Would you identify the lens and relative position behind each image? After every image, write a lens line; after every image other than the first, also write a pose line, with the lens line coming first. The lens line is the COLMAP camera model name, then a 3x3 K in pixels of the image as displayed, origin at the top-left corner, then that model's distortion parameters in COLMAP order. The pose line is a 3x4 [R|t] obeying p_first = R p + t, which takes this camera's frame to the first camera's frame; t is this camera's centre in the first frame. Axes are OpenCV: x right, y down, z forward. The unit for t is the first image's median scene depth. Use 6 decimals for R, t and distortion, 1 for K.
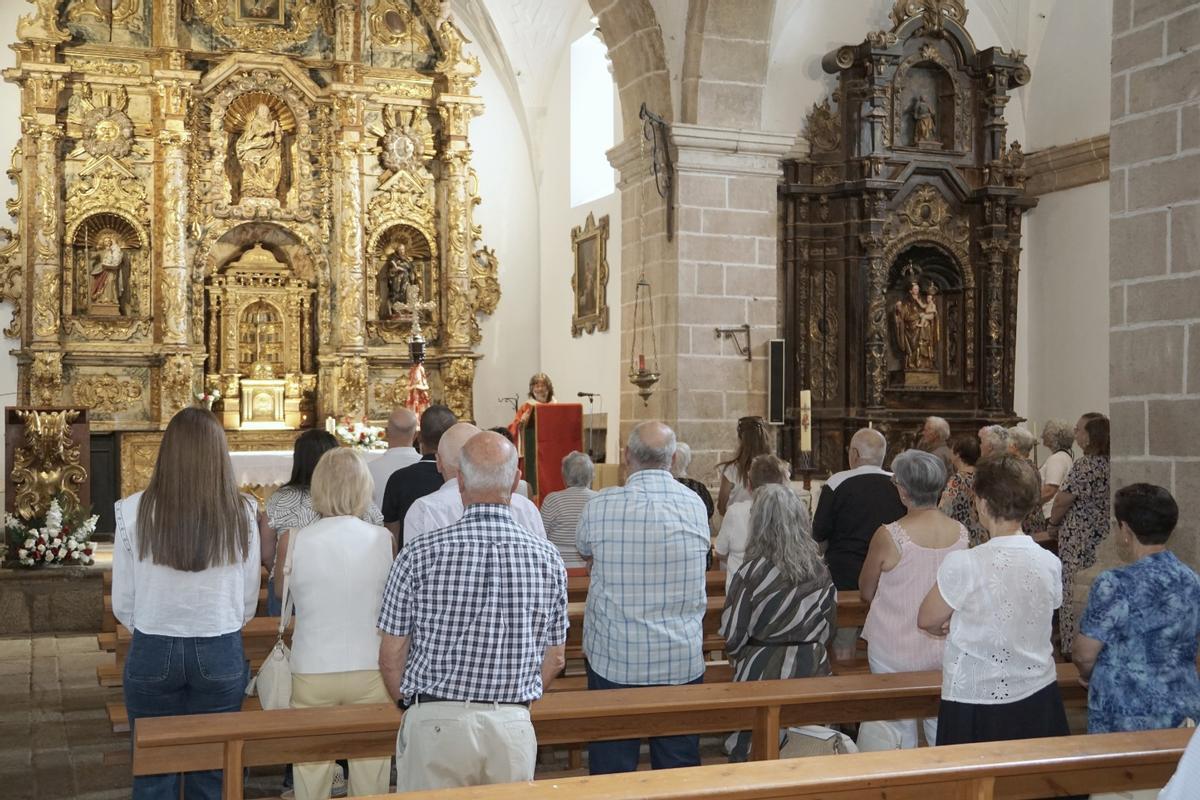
lens RADIAL K [[1952.9, 0, 600.0], [0, 1952.9, 400.0], [0, 0, 1]] dist [0.139439, 0.674356]
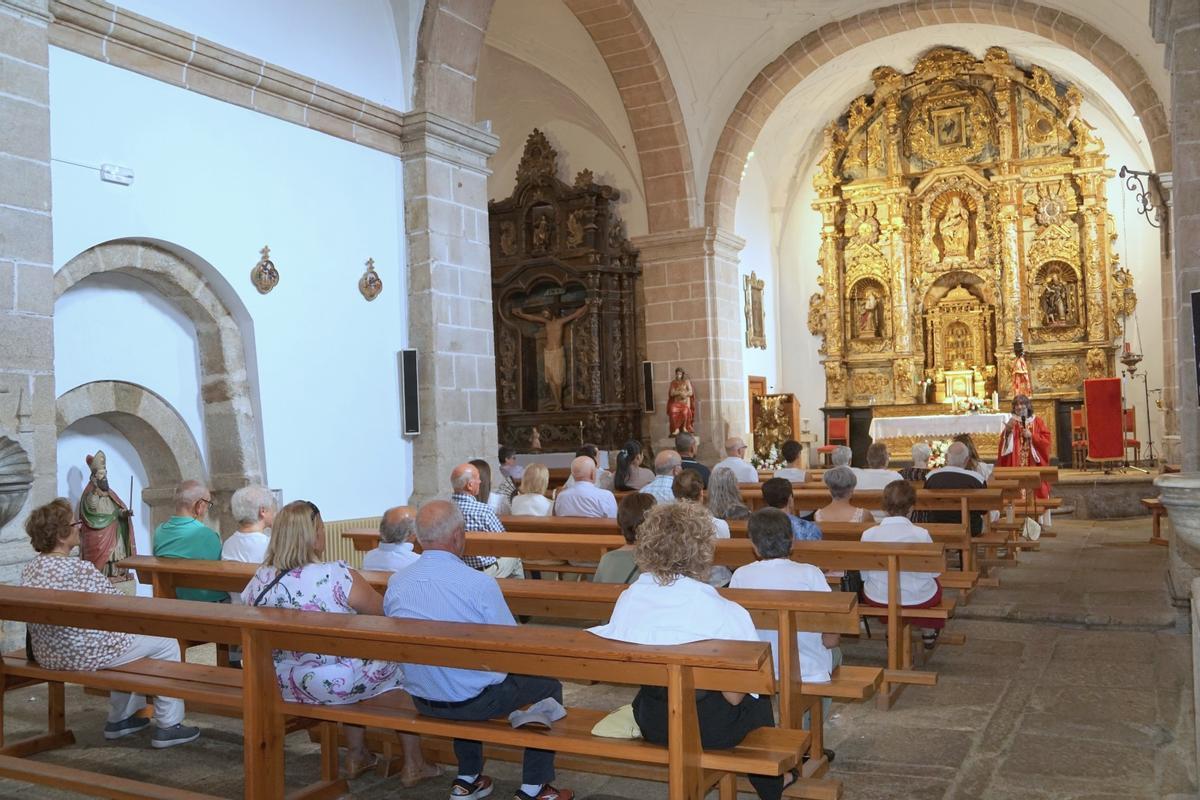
lens RADIAL K [[1952.9, 0, 600.0], [0, 1952.9, 400.0], [0, 0, 1]] dist [0.139439, 0.674356]
pose [[0.543147, -0.030150, -0.839096, 0.999270], [0.037865, 0.999218, -0.011393, 0.020237], [0.838783, -0.025585, 0.543864, -0.105871]]
